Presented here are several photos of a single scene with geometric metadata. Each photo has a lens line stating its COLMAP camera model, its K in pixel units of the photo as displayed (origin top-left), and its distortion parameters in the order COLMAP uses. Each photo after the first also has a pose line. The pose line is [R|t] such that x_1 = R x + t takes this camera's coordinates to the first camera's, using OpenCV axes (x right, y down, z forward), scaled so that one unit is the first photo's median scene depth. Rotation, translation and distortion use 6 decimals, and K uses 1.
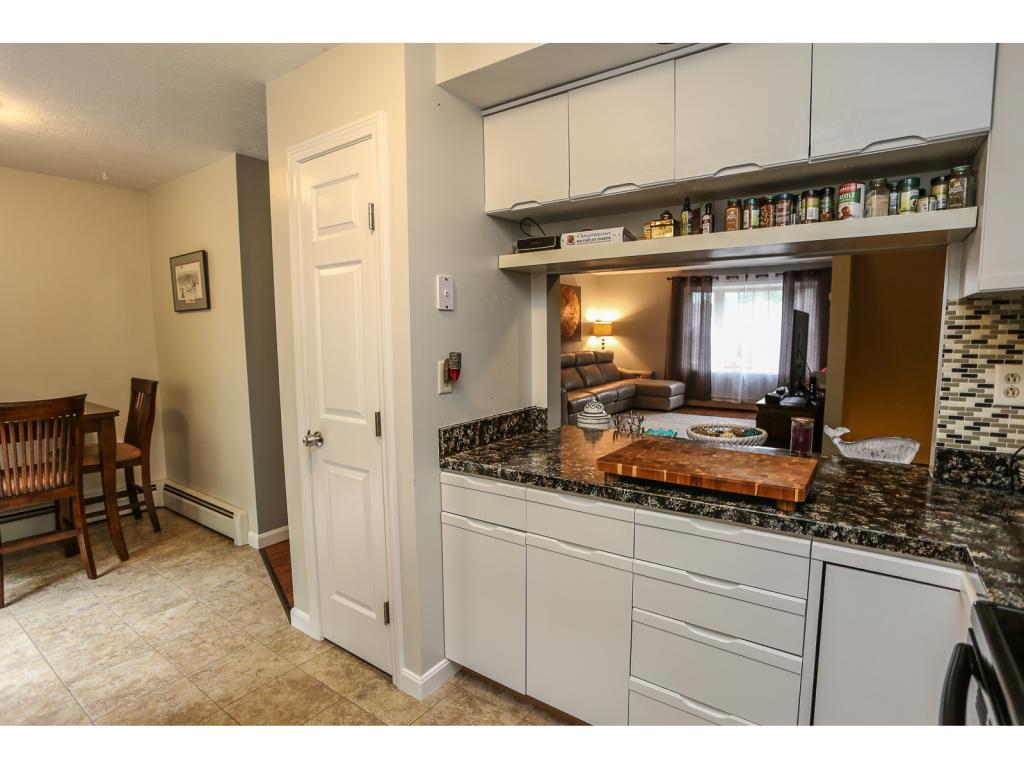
lens RADIAL K [[530.9, 0, 512.0], [0, 530.9, 384.0], [0, 0, 1]] dist [-0.075846, 0.041015]
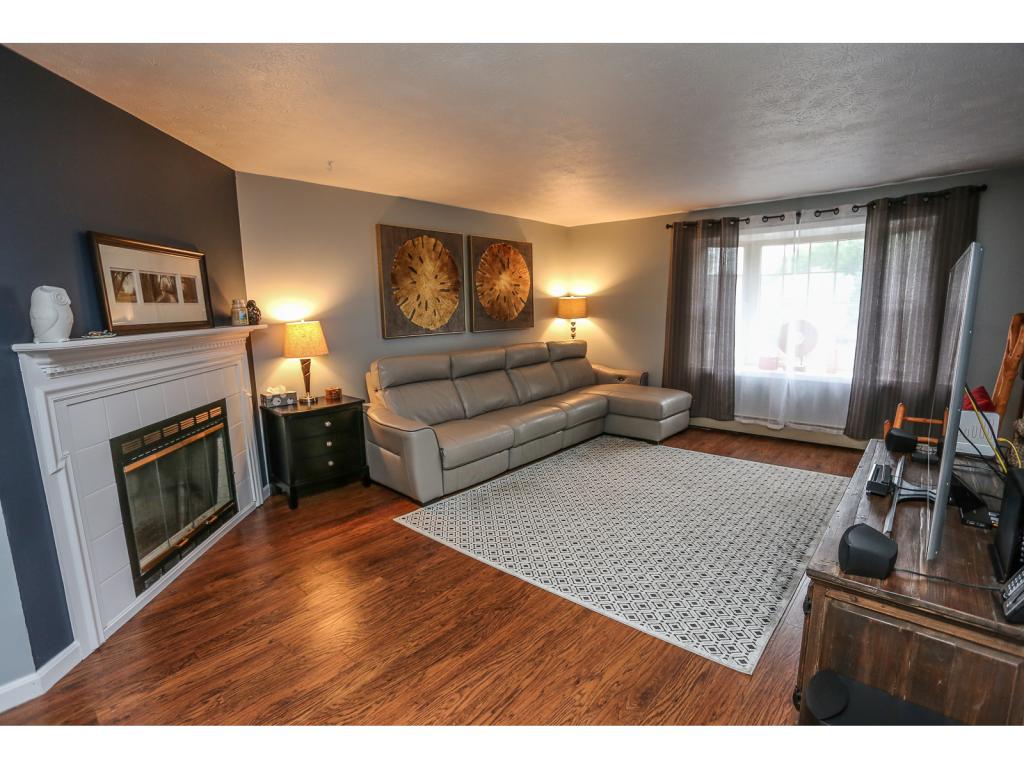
lens RADIAL K [[498.4, 0, 512.0], [0, 498.4, 384.0], [0, 0, 1]] dist [-0.067358, 0.031984]
pose [[0.994272, 0.000180, -0.106879, 0.178680], [0.006047, 0.998302, 0.057927, -0.047842], [0.106708, -0.058242, 0.992583, 0.392885]]
